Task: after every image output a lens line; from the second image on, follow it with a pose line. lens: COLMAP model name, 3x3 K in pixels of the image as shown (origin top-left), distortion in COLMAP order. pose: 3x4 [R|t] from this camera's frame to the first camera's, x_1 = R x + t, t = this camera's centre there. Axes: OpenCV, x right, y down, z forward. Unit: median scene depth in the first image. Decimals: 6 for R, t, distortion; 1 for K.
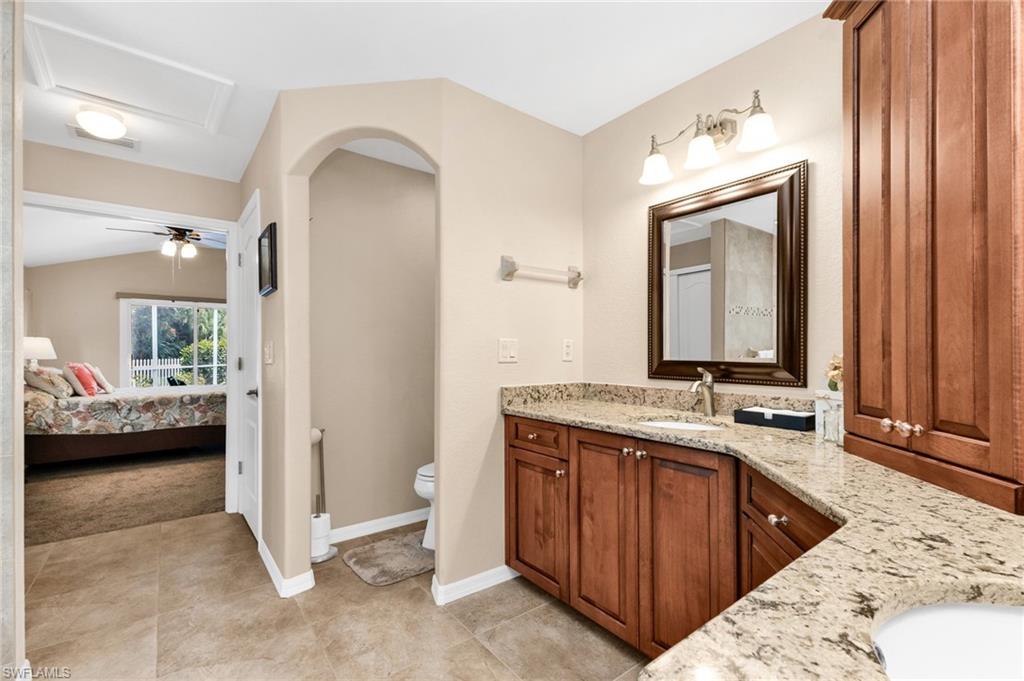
lens RADIAL K [[451.1, 0, 512.3], [0, 451.1, 348.1], [0, 0, 1]] dist [0.012165, -0.001696]
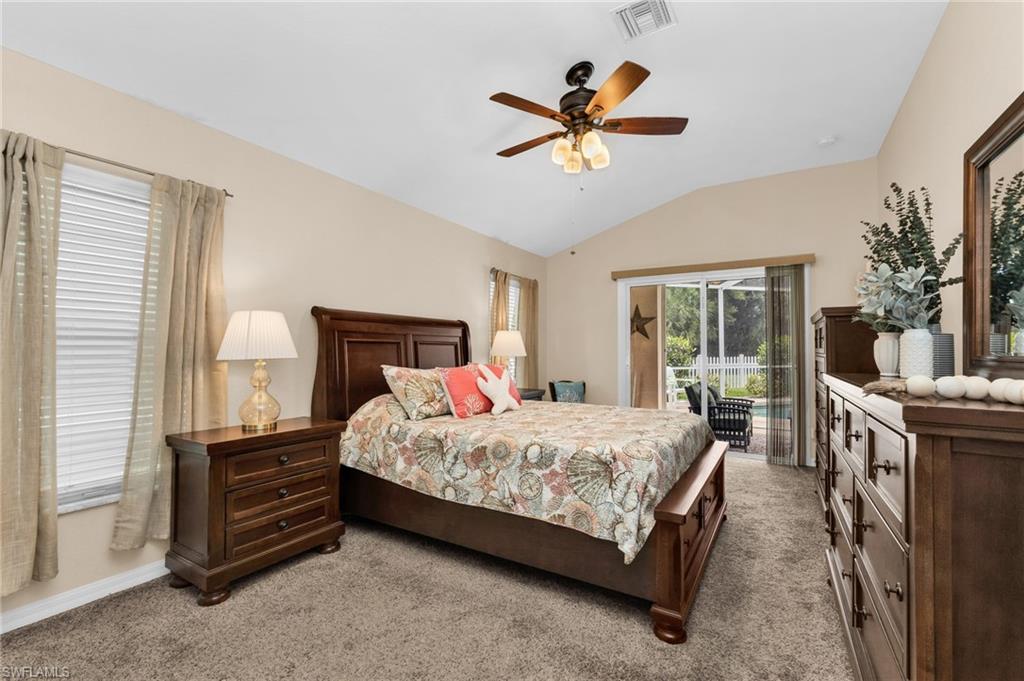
lens RADIAL K [[451.1, 0, 511.0], [0, 451.1, 342.3], [0, 0, 1]] dist [0.012165, -0.001696]
pose [[0.367341, -0.008300, -0.930049, -0.322303], [0.002948, 0.999966, -0.007760, 0.006261], [0.930082, 0.000108, 0.367353, 0.849405]]
